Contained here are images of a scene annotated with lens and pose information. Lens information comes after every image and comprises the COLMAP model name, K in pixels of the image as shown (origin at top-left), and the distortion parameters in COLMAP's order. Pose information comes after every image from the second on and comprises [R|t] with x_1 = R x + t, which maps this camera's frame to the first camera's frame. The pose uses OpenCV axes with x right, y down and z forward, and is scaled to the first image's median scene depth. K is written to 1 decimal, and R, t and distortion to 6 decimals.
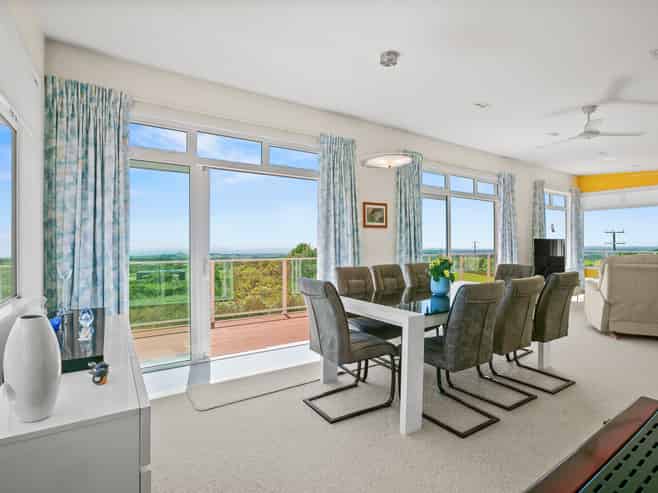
lens RADIAL K [[332.9, 0, 332.3], [0, 332.9, 245.8], [0, 0, 1]] dist [-0.002071, 0.000118]
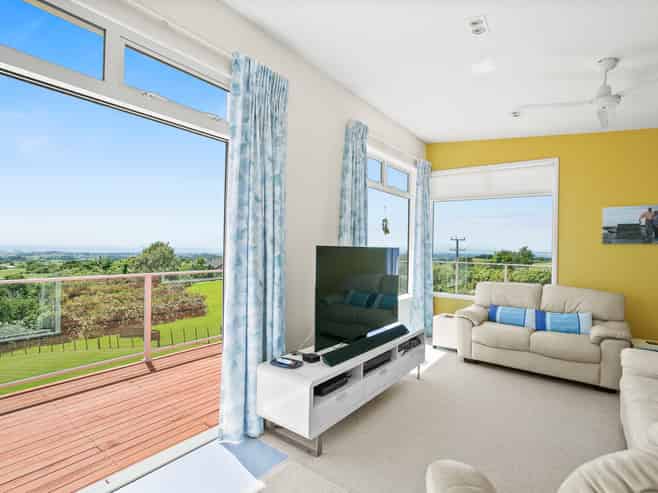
lens RADIAL K [[332.9, 0, 322.9], [0, 332.9, 247.0], [0, 0, 1]] dist [-0.002071, 0.000118]
pose [[0.947936, 0.025439, 0.317443, 0.407578], [-0.025607, 0.999665, -0.003645, -0.016015], [-0.317429, -0.004674, 0.948270, 0.533676]]
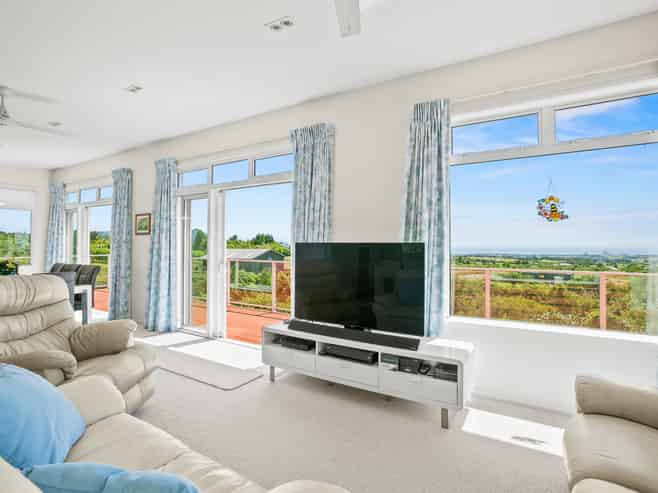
lens RADIAL K [[360.9, 0, 324.9], [0, 360.9, 246.4], [0, 0, 1]] dist [-0.009173, -0.001244]
pose [[0.396198, 0.012413, -0.918081, 0.965022], [-0.002824, 0.999920, 0.012301, -0.019288], [0.918161, -0.002281, 0.396201, 0.672308]]
